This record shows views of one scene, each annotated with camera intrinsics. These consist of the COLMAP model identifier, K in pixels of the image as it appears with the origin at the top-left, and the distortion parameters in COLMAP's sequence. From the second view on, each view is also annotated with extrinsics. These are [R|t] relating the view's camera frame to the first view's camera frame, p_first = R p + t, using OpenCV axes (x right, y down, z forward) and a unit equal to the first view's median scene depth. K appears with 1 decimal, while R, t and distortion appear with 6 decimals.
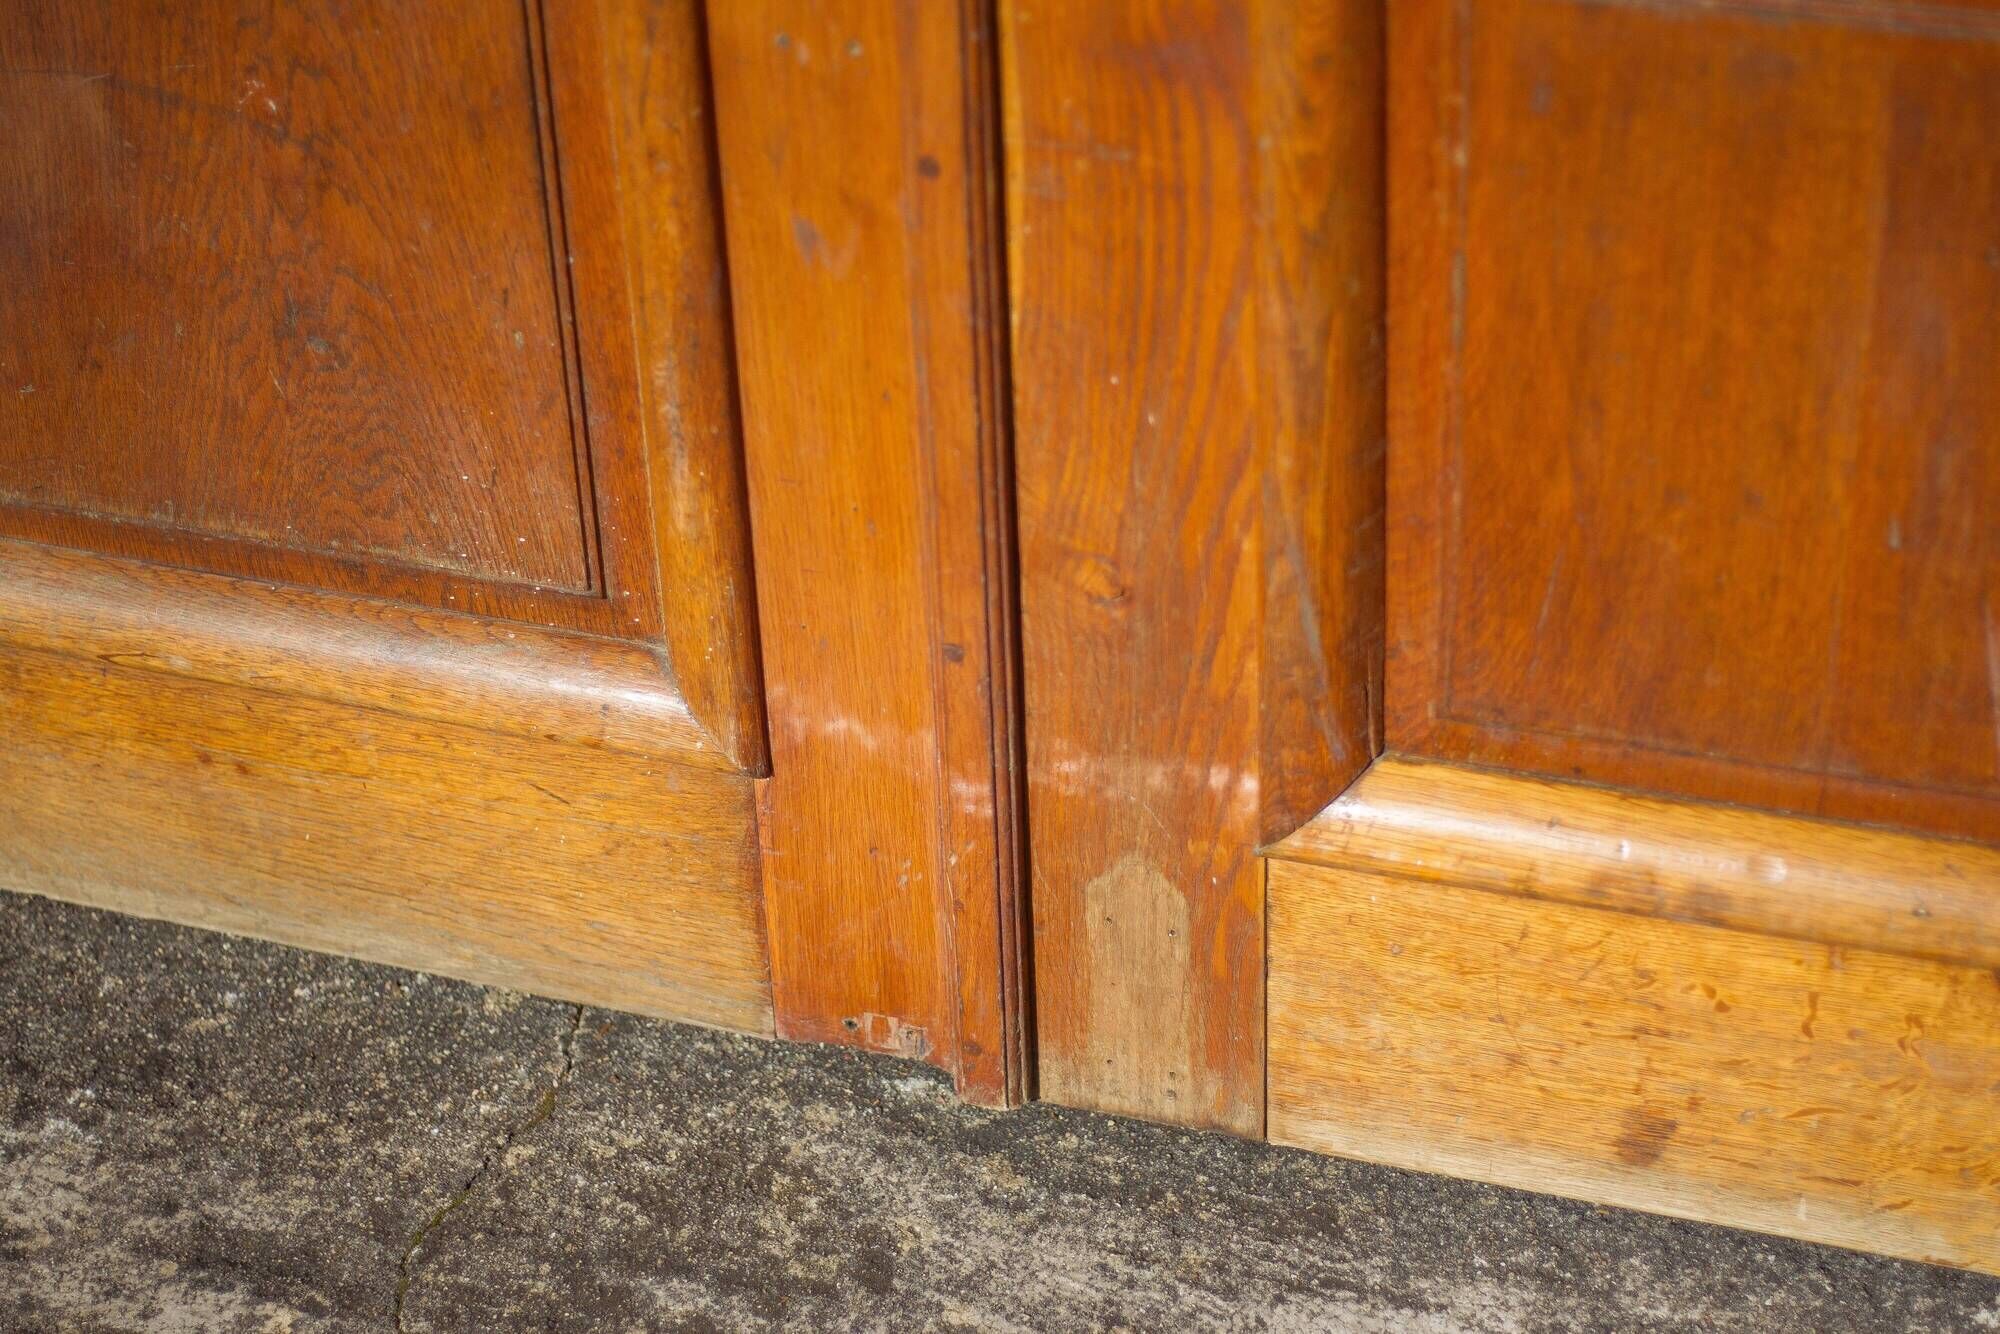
lens RADIAL K [[3822.4, 0, 993.4], [0, 3822.4, 678.2], [0, 0, 1]] dist [-0.111838, 0.000000]
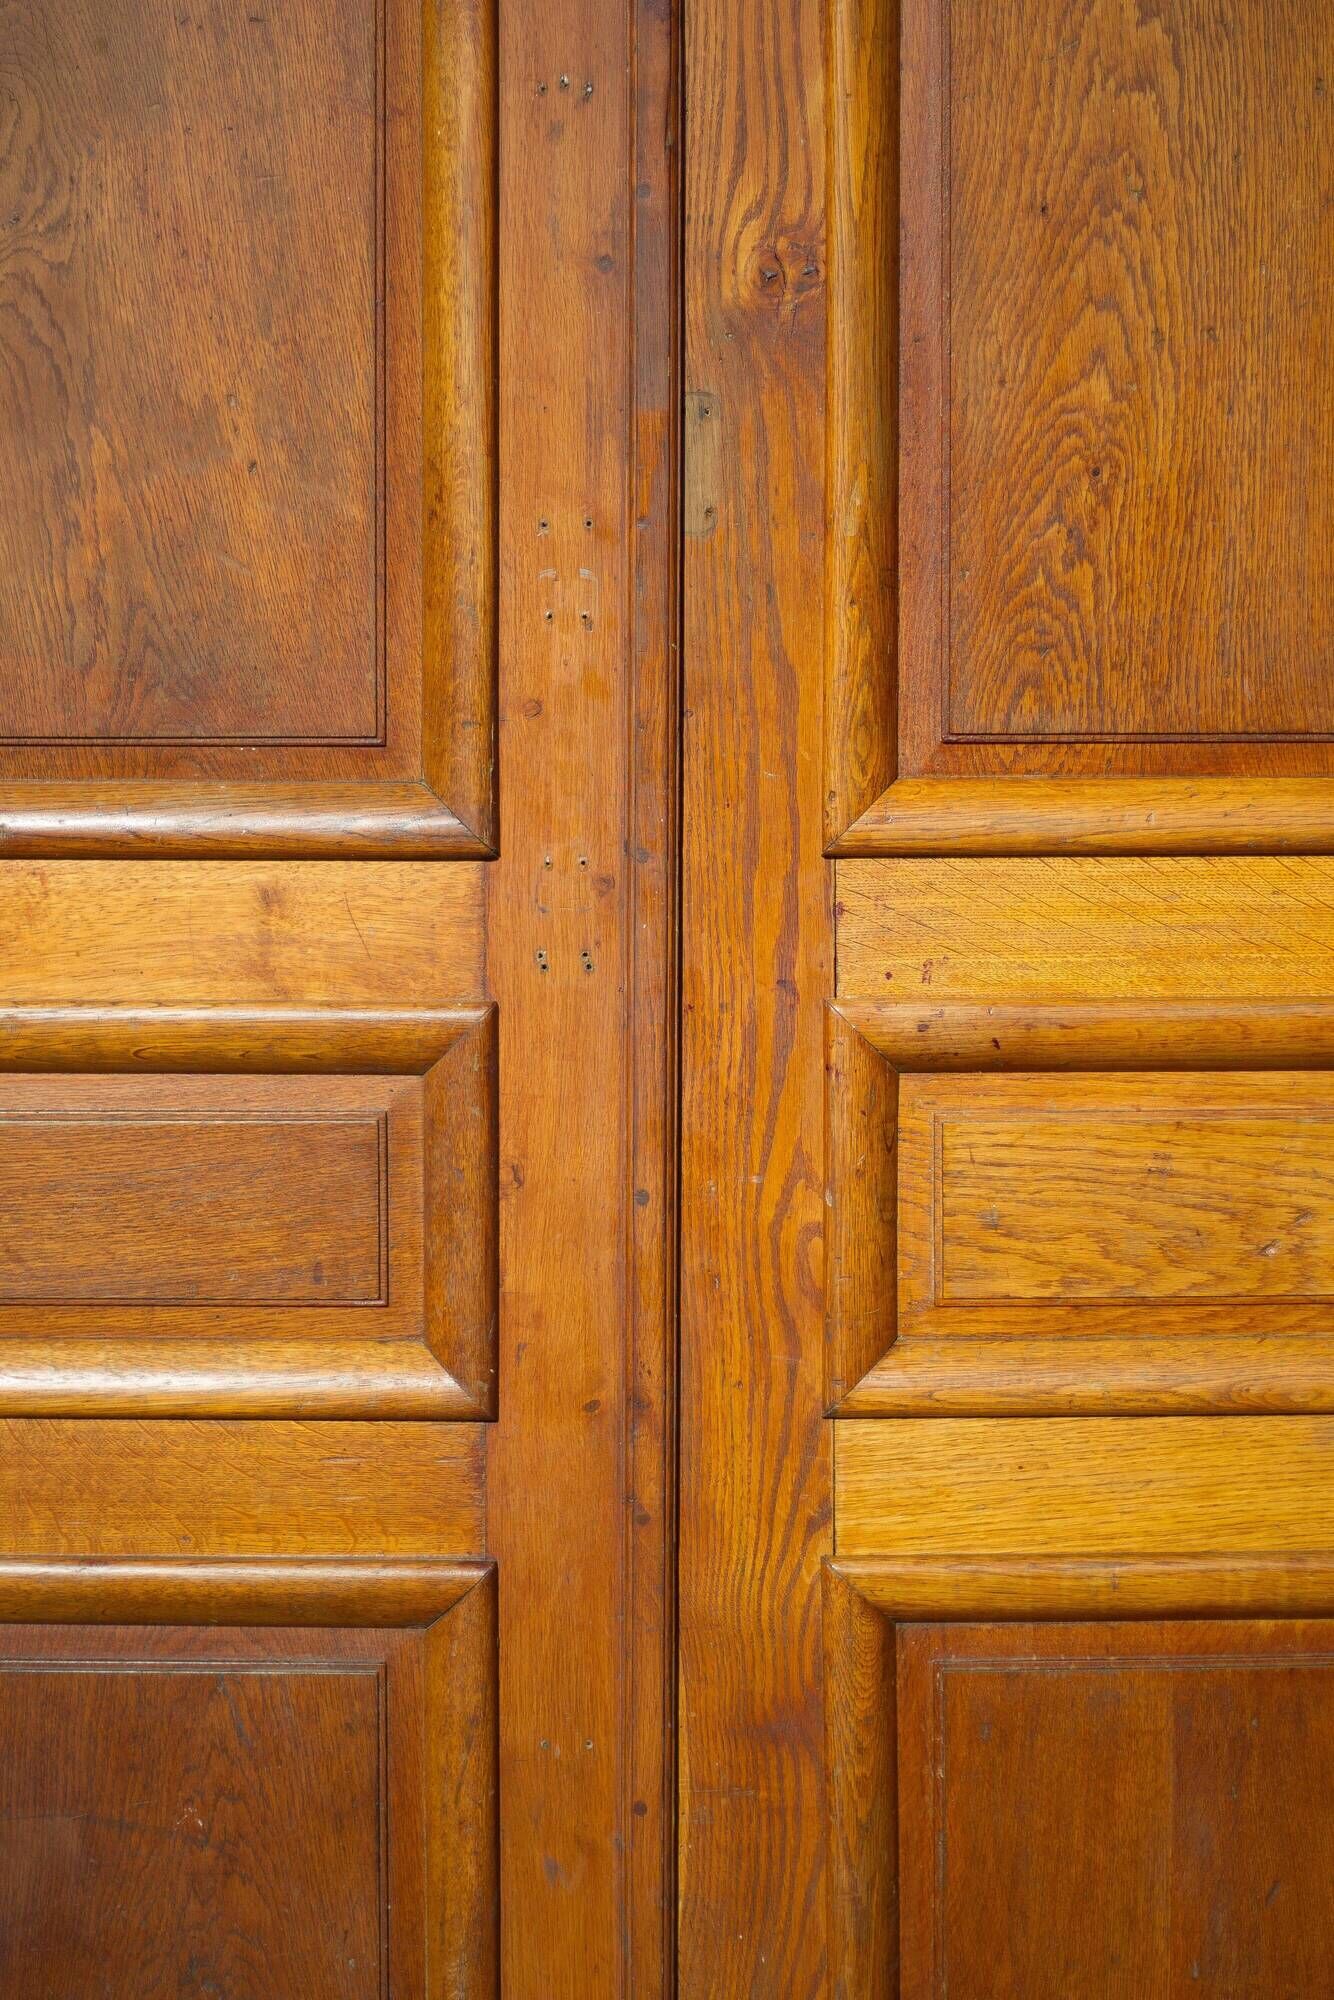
lens RADIAL K [[3822.4, 0, 711.0], [0, 3822.4, 1002.4], [0, 0, 1]] dist [-0.111838, 0.000000]
pose [[0.948965, 0.013628, 0.315087, -0.508878], [0.148796, 0.861537, -0.485400, 0.374422], [-0.278074, 0.507511, 0.815541, -0.573899]]
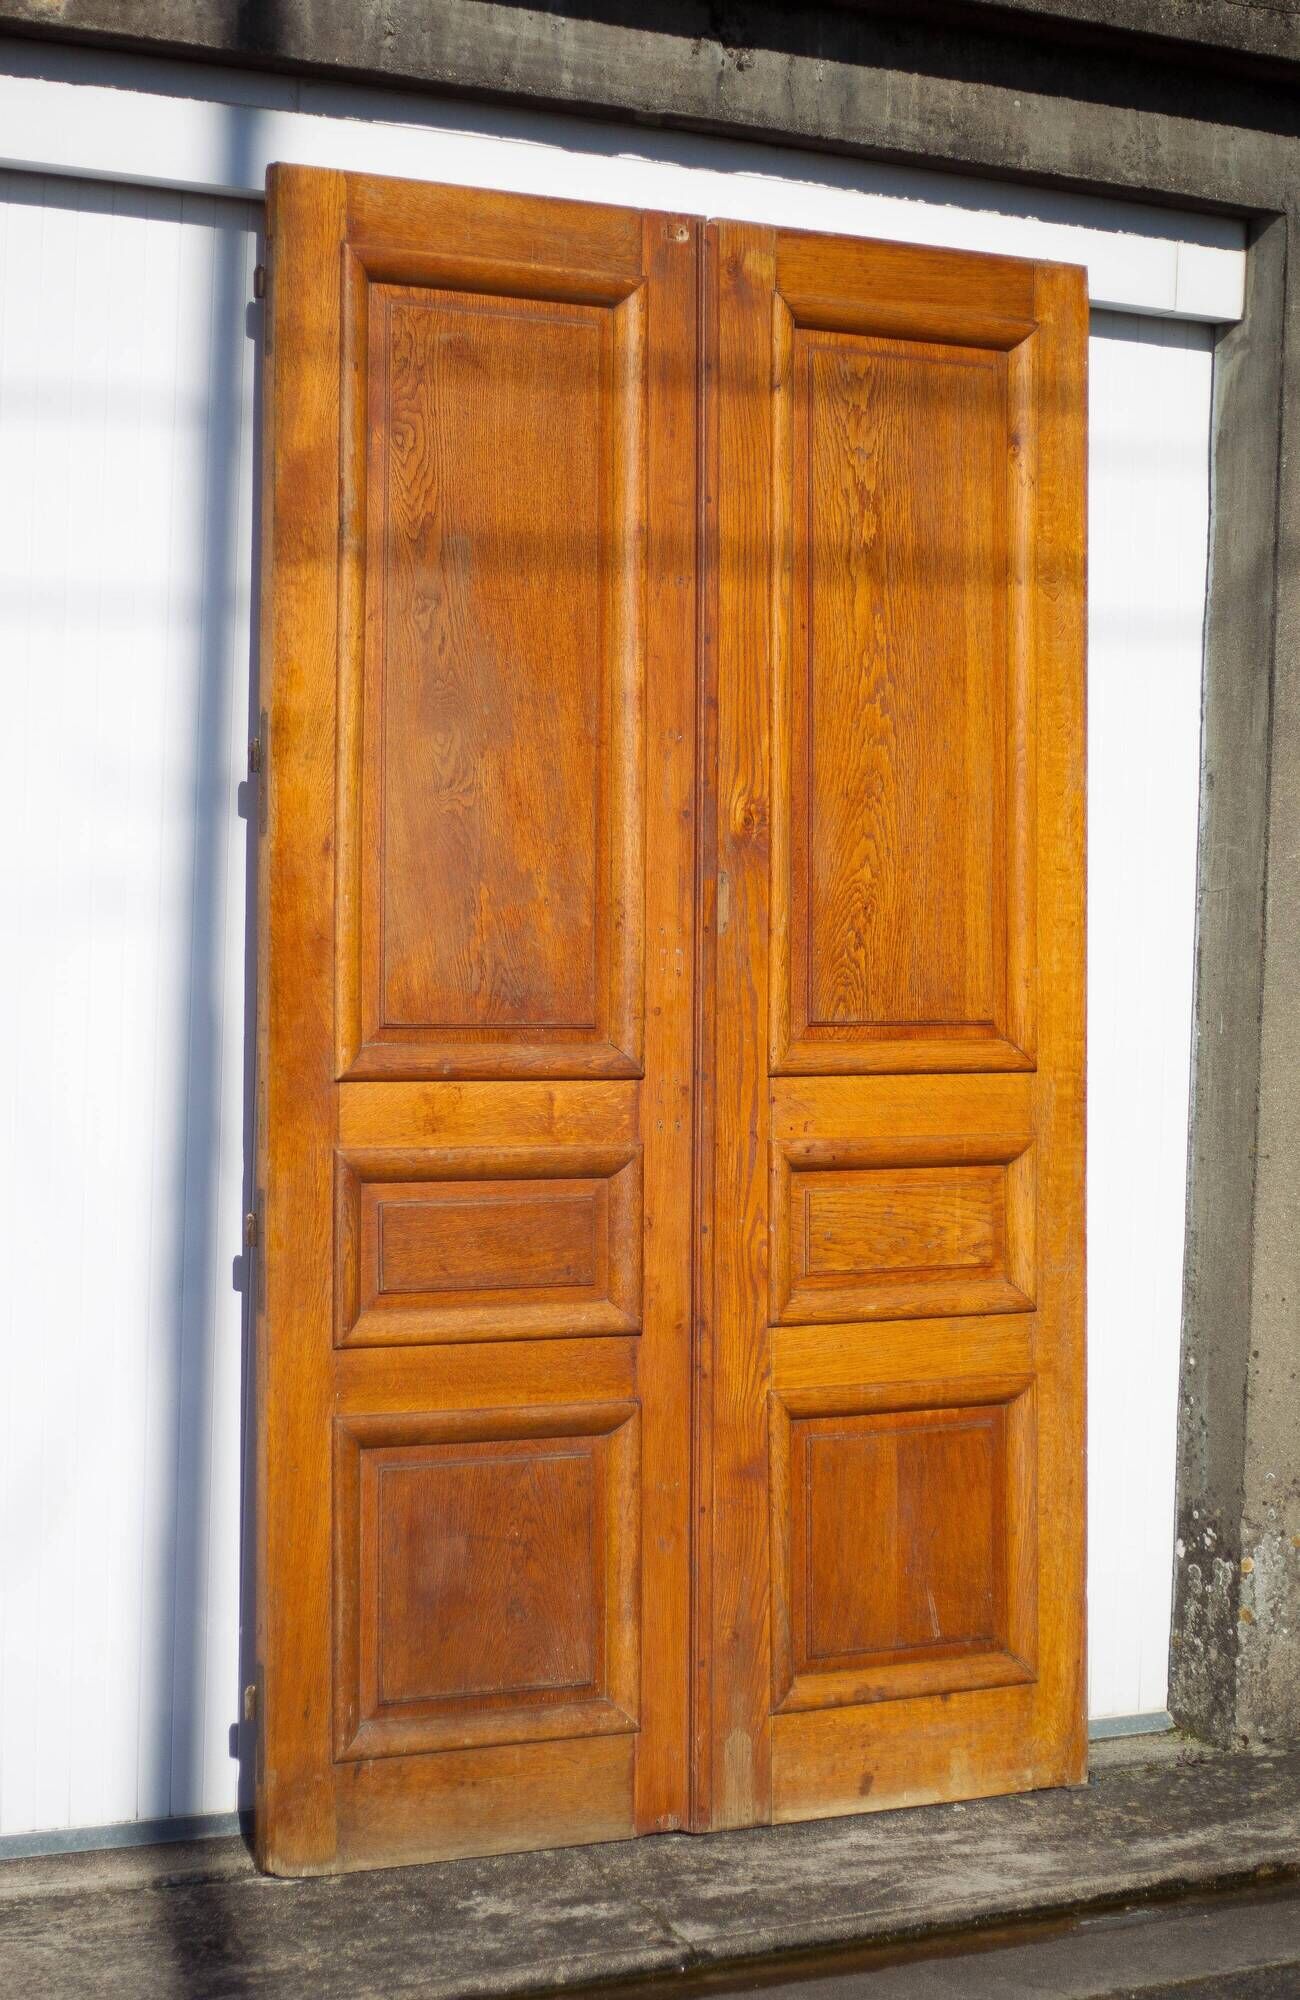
lens RADIAL K [[3809.9, 0, 647.0], [0, 3809.9, 995.5], [0, 0, 1]] dist [-0.080029, 0.000000]
pose [[0.664726, 0.038014, 0.746119, -2.761916], [0.402812, 0.822865, -0.400794, 0.896238], [-0.629191, 0.566964, 0.531667, -1.211965]]
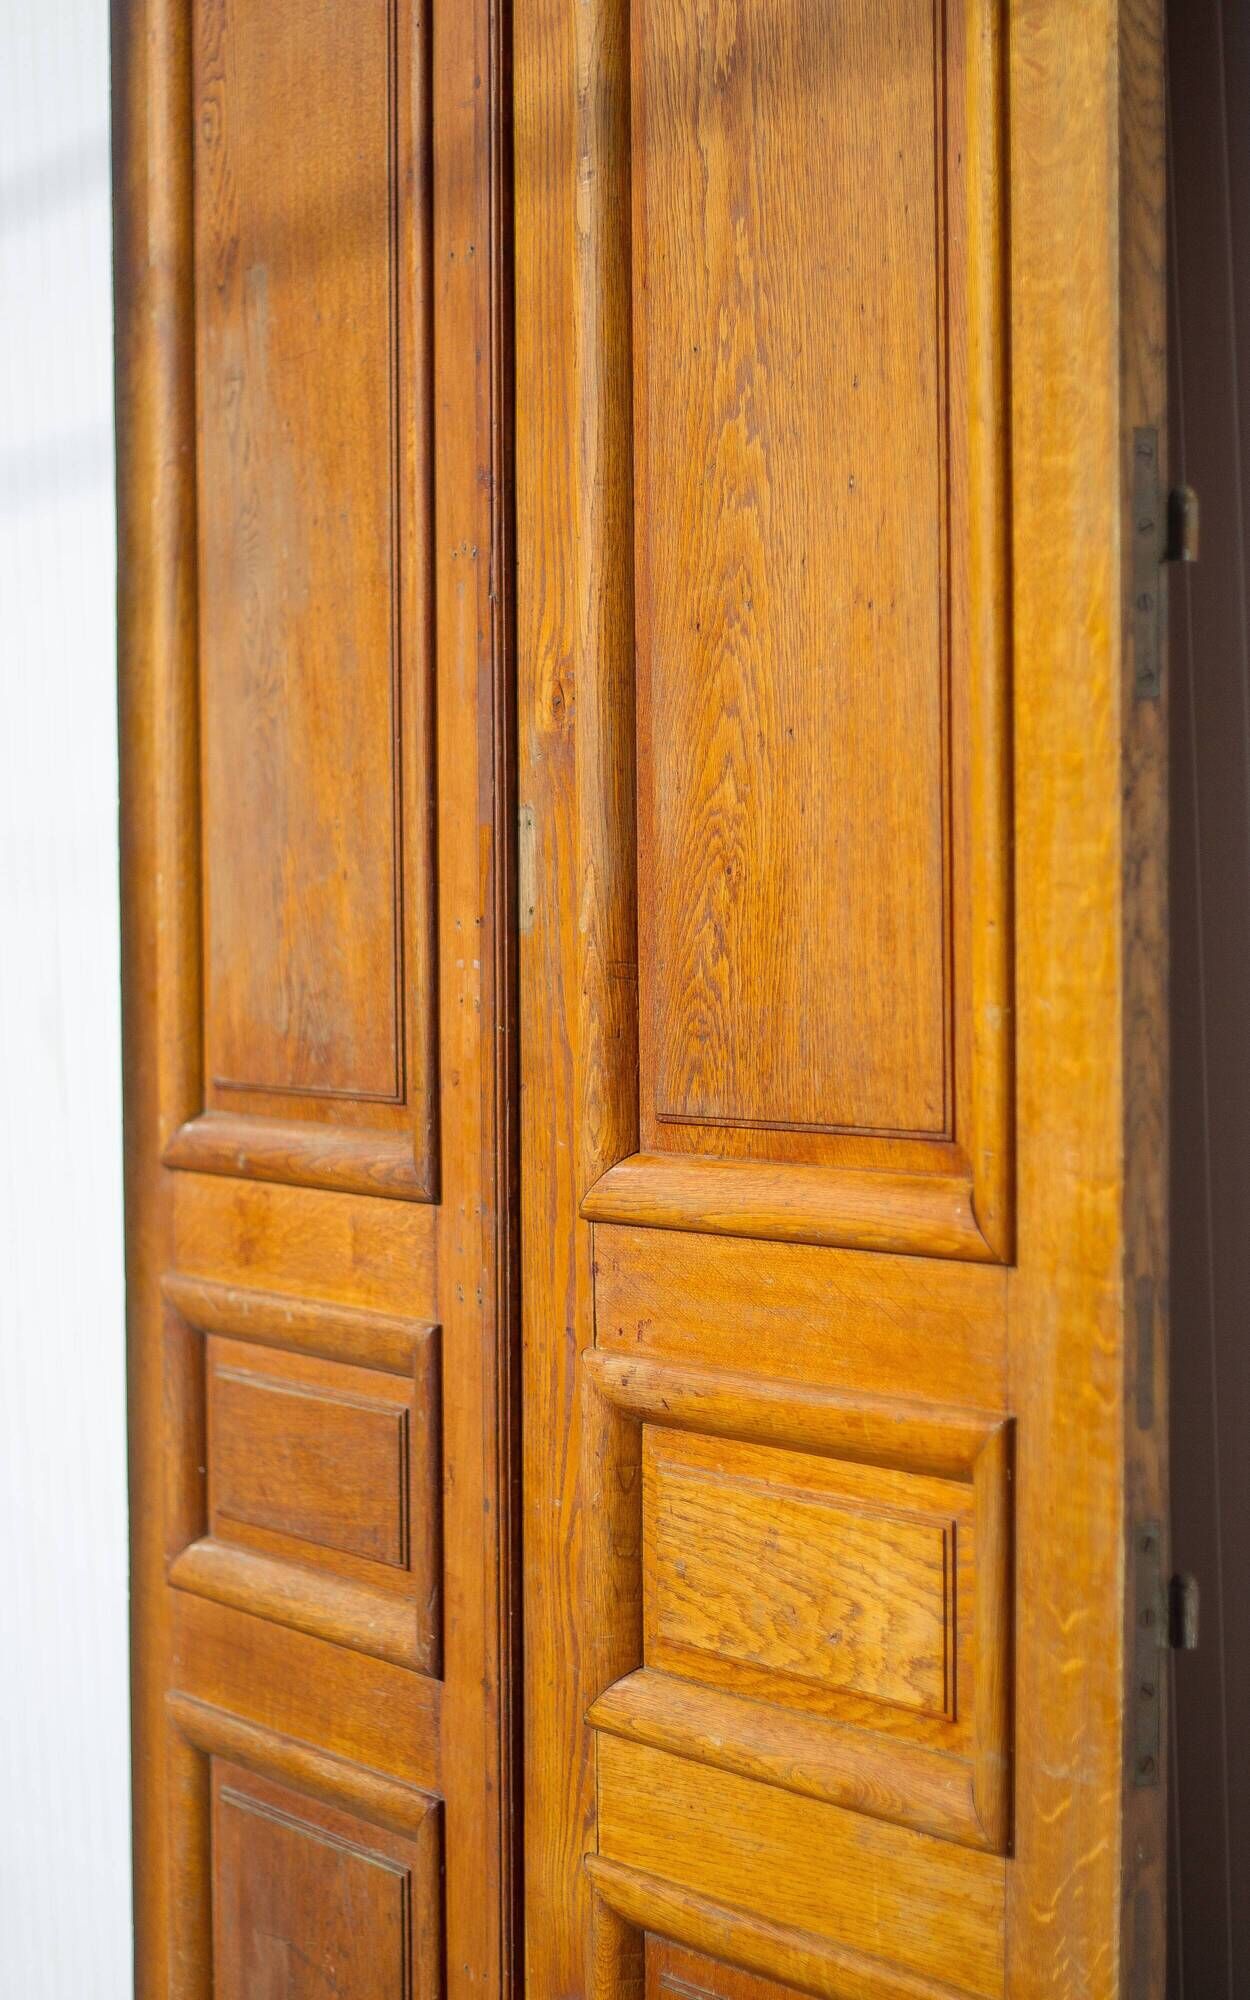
lens RADIAL K [[3829.7, 0, 620.5], [0, 3829.7, 1001.4], [0, 0, 1]] dist [-0.099585, 0.000000]
pose [[0.769662, 0.047132, -0.636709, 1.201747], [-0.381852, 0.833224, -0.399908, 0.170649], [0.511673, 0.550923, 0.659299, -0.533733]]
